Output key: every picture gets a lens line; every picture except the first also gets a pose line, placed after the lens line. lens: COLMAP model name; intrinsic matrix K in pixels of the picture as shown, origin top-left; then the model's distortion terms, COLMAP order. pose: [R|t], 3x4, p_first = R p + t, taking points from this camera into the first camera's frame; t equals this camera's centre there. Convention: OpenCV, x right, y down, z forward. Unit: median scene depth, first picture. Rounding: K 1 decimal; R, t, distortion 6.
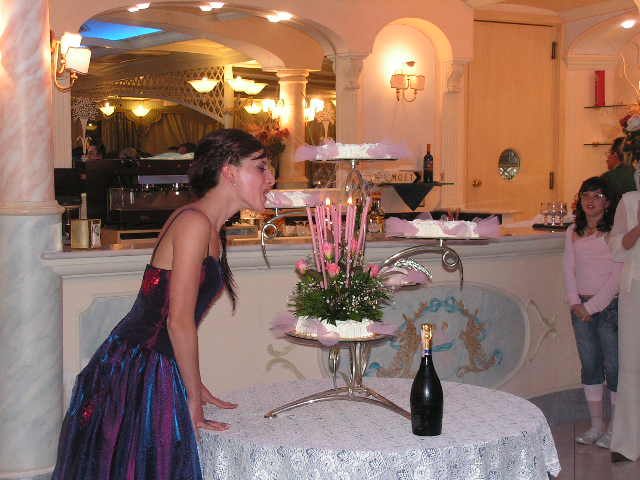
lens RADIAL K [[1118.8, 0, 320.0], [0, 1118.8, 240.0], [0, 0, 1]] dist [-0.011596, 1.129803]
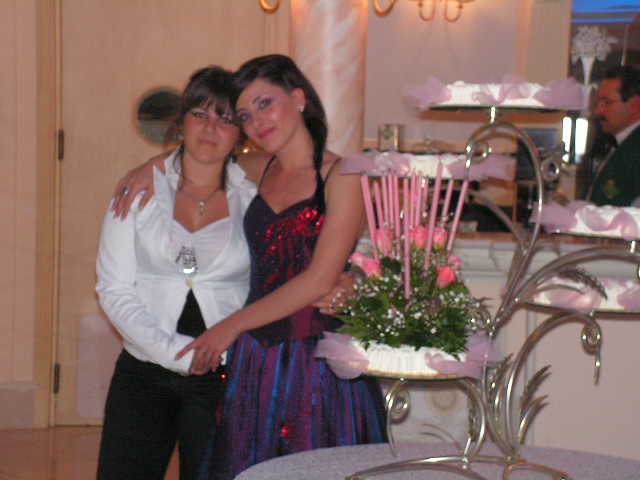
lens RADIAL K [[1585.9, 0, 320.0], [0, 1585.9, 240.0], [0, 0, 1]] dist [0.470967, 0.163931]
pose [[0.839964, 0.062634, -0.539016, 0.293480], [-0.063715, 0.997829, 0.016660, -0.002713], [0.538889, 0.020349, 0.842131, 0.102466]]
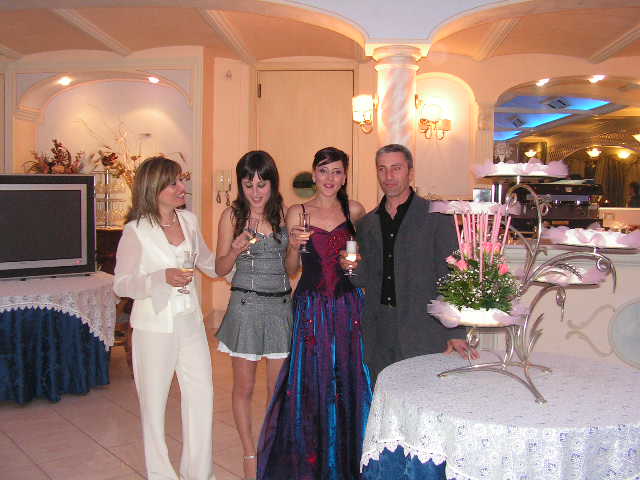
lens RADIAL K [[685.4, 0, 320.0], [0, 685.4, 240.0], [0, 0, 1]] dist [-0.234346, 0.234921]
pose [[0.810657, 0.054014, -0.583025, 0.183491], [-0.050567, 0.998474, 0.022193, -0.005728], [0.583334, 0.011491, 0.812151, 0.183172]]
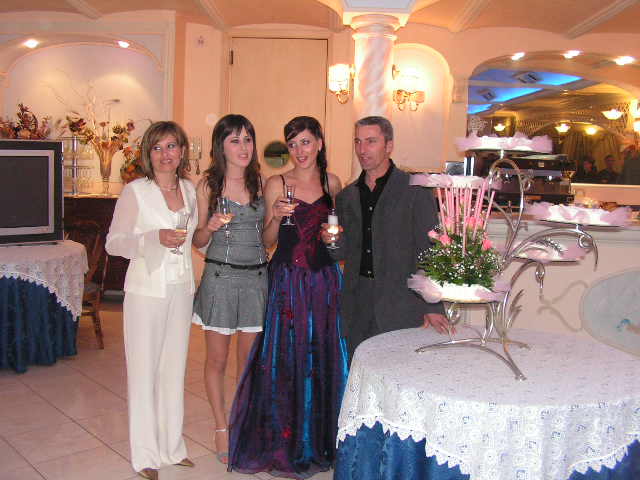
lens RADIAL K [[685.4, 0, 320.0], [0, 685.4, 240.0], [0, 0, 1]] dist [-0.234346, 0.234921]
pose [[0.837477, 0.091008, -0.538842, 0.169703], [-0.067605, 0.995715, 0.063099, -0.006187], [0.542275, -0.016415, 0.840041, 0.187157]]
